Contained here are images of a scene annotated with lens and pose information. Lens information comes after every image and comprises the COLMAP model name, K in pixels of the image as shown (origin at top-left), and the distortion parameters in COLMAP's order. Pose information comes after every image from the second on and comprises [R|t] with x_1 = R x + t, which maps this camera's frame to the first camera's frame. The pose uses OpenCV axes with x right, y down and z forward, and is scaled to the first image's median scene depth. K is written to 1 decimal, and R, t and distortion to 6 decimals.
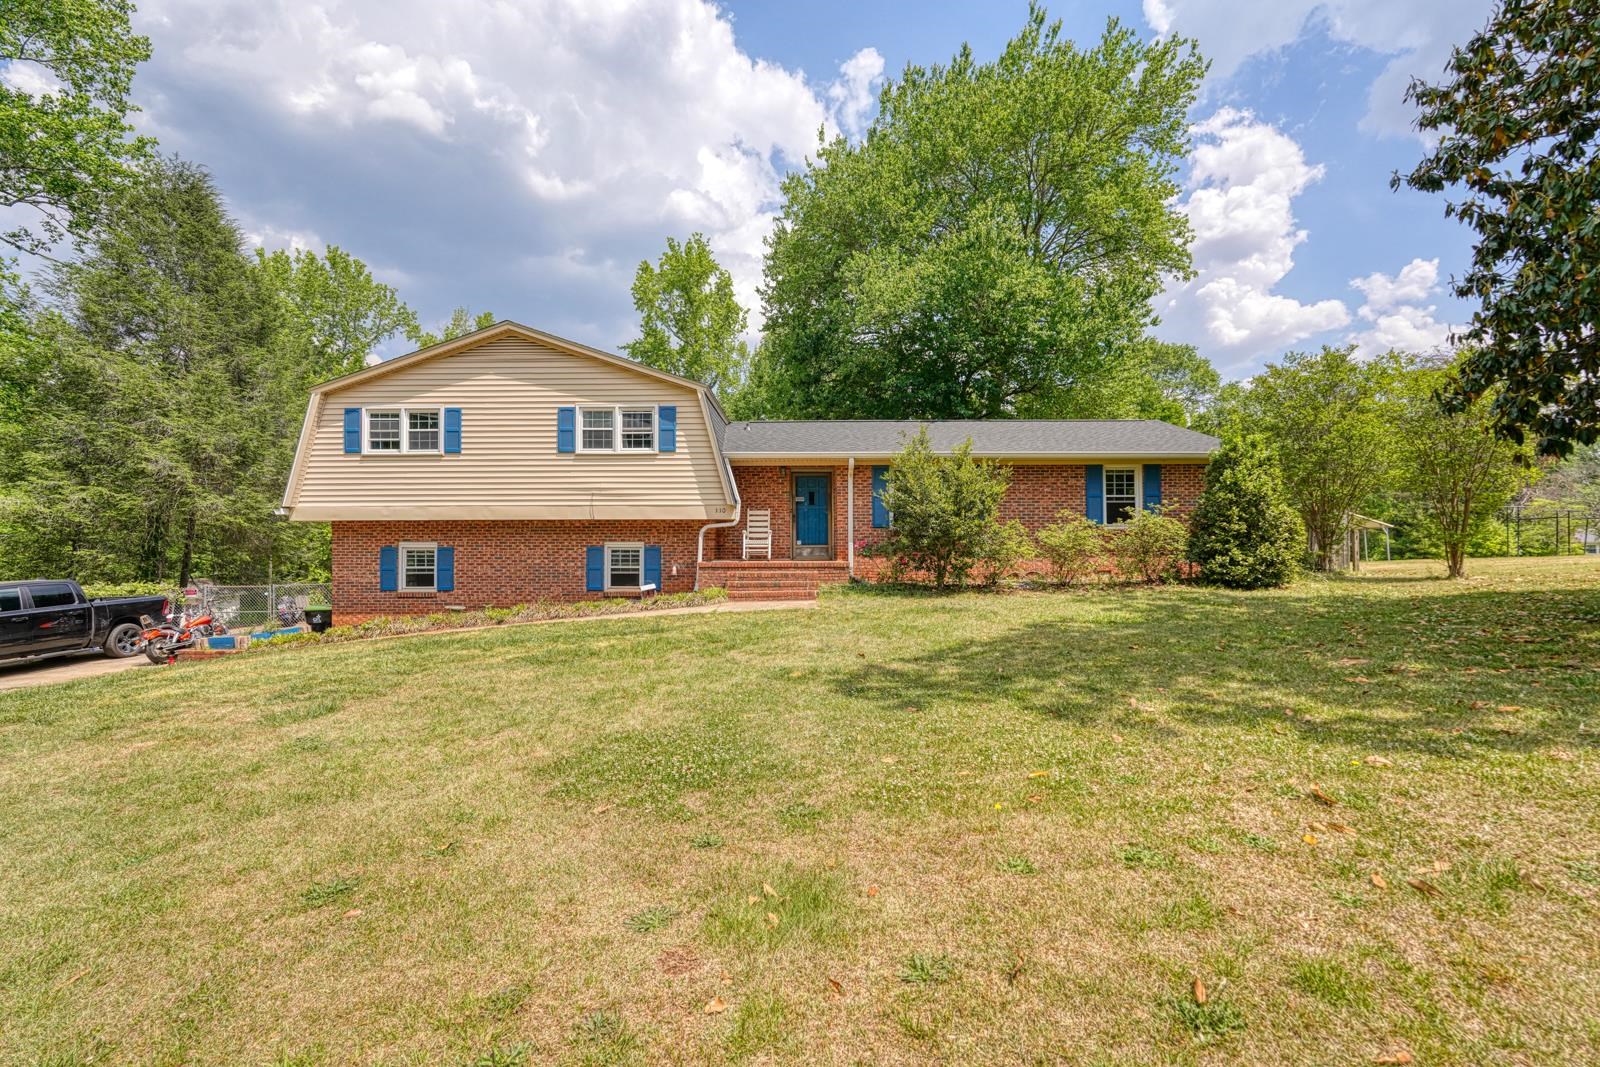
lens RADIAL K [[701.0, 0, 788.3], [0, 701.0, 540.1], [0, 0, 1]] dist [-0.003687, 0.002528]
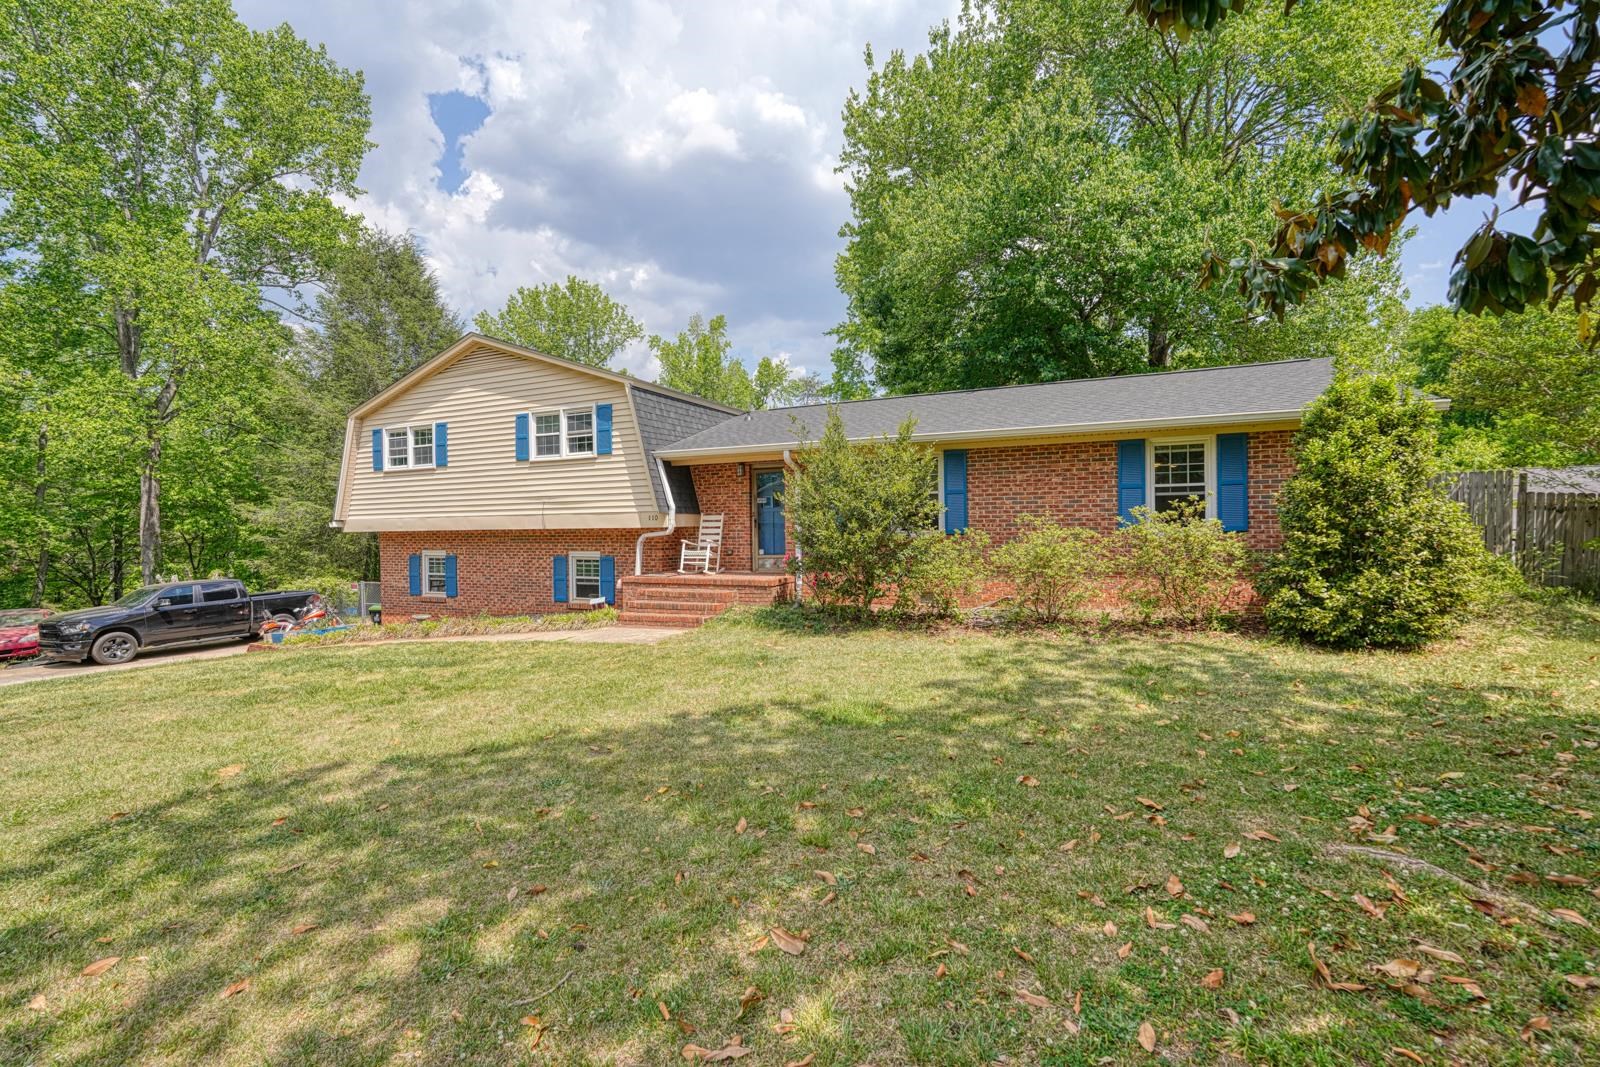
lens RADIAL K [[701.0, 0, 803.0], [0, 701.0, 528.9], [0, 0, 1]] dist [-0.003687, 0.002528]
pose [[0.910727, -0.007537, -0.412941, 0.440819], [0.014122, 0.999817, 0.012897, -0.036795], [0.412768, -0.017577, 0.910667, 0.269873]]
